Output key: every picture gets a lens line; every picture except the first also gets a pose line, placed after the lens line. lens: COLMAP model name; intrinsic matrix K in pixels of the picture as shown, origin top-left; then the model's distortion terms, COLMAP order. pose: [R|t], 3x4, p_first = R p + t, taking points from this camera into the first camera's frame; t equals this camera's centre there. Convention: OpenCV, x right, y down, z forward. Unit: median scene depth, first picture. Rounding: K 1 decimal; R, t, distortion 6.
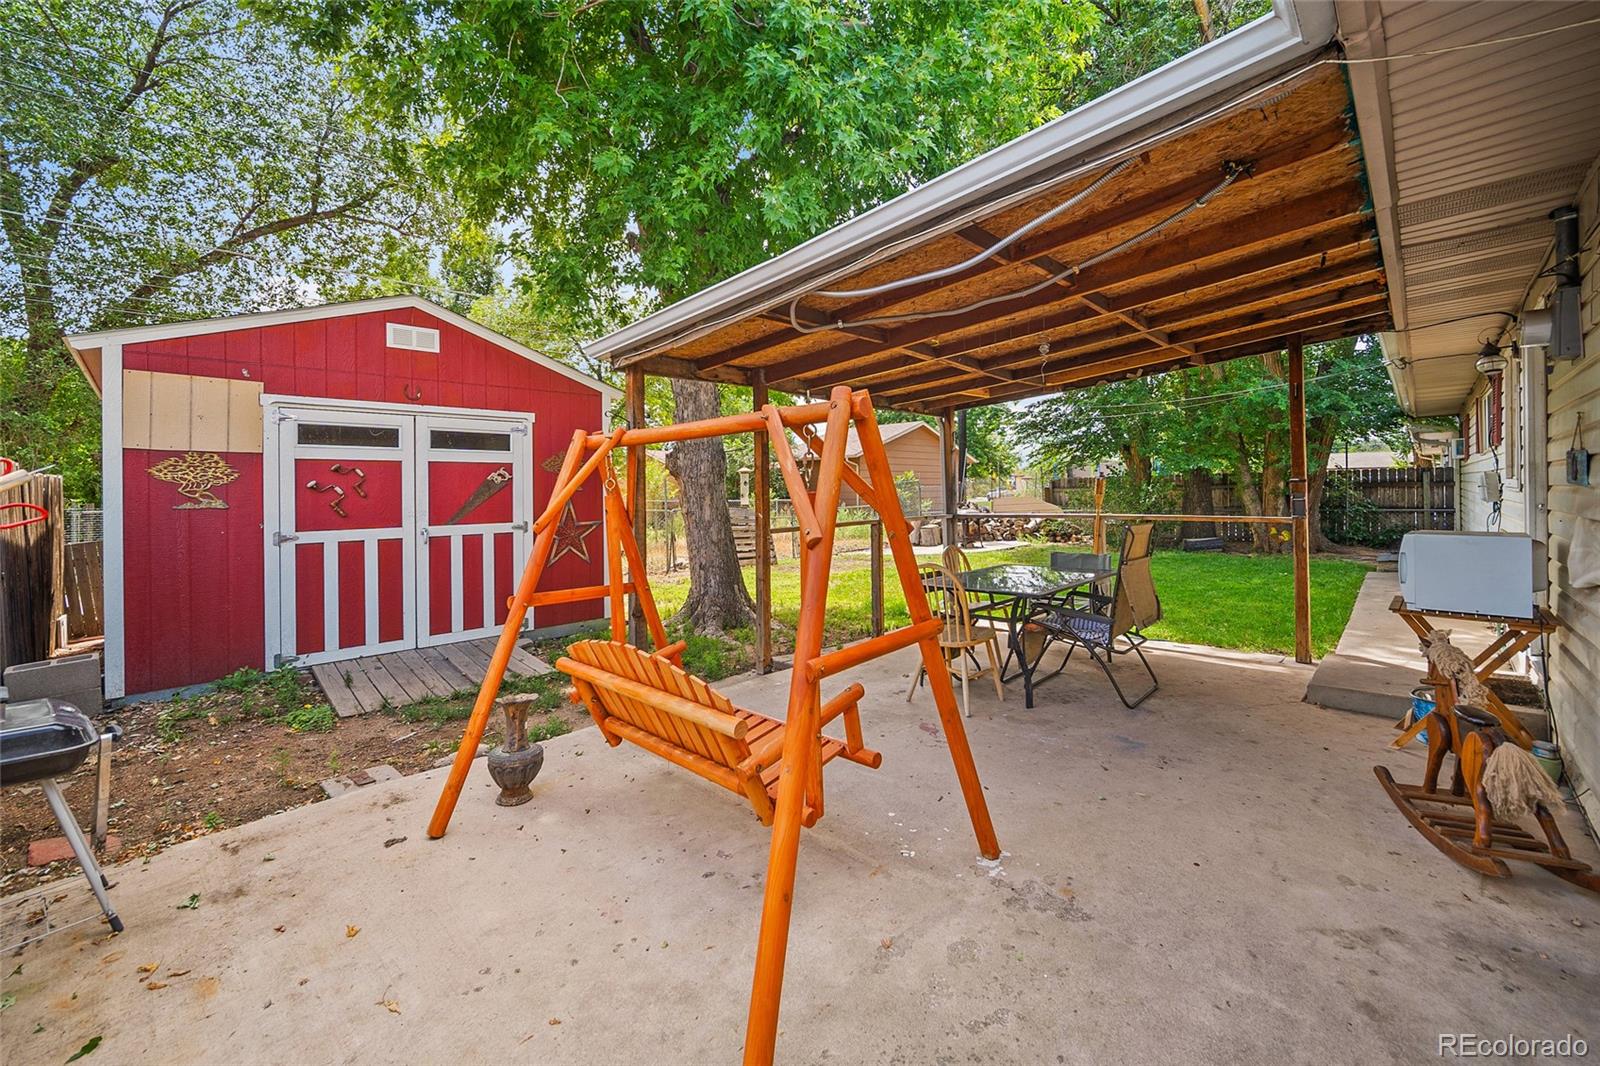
lens RADIAL K [[640.0, 0, 797.4], [0, 640.0, 483.9], [0, 0, 1]] dist [-0.001974, -0.000240]
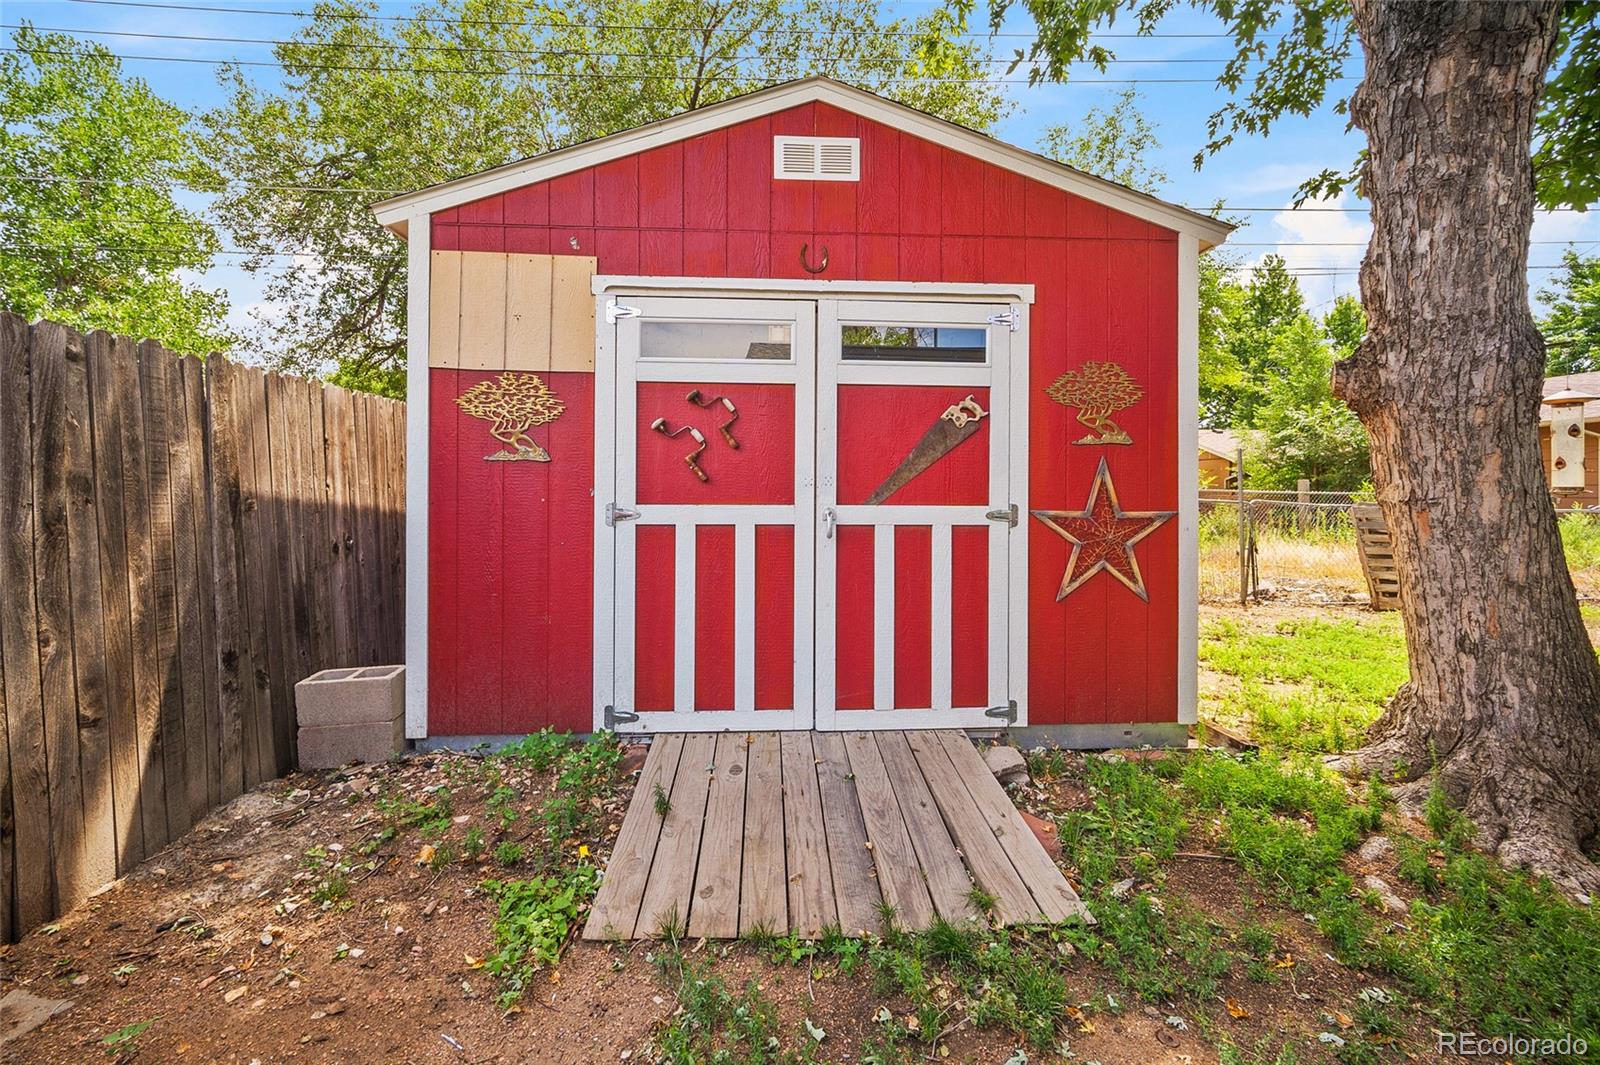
lens RADIAL K [[640.0, 0, 797.4], [0, 640.0, 483.4], [0, 0, 1]] dist [-0.001974, -0.000240]
pose [[0.742075, 0.016844, -0.670105, -0.254361], [-0.007731, 0.999833, 0.016571, 0.041431], [0.670272, -0.007116, 0.742081, 0.609434]]
